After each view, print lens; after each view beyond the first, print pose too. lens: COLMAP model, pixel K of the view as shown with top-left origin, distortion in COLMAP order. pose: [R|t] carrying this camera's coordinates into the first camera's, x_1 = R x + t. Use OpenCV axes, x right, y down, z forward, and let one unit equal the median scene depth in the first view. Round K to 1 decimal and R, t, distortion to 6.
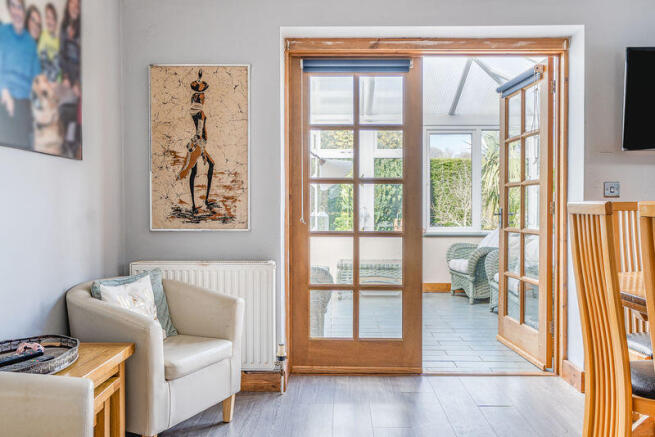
lens RADIAL K [[548.1, 0, 327.5], [0, 548.1, 218.5], [0, 0, 1]] dist [0.005960, 0.001326]
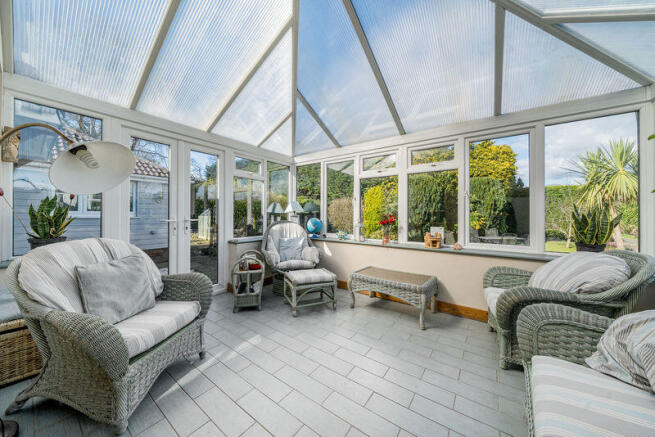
lens RADIAL K [[225.2, 0, 323.6], [0, 225.2, 213.4], [0, 0, 1]] dist [-0.007377, -0.000160]
pose [[0.815690, 0.001983, -0.578486, 0.206385], [-0.023298, 0.999295, -0.029426, -0.016592], [0.578020, 0.037480, 0.815161, 0.553226]]
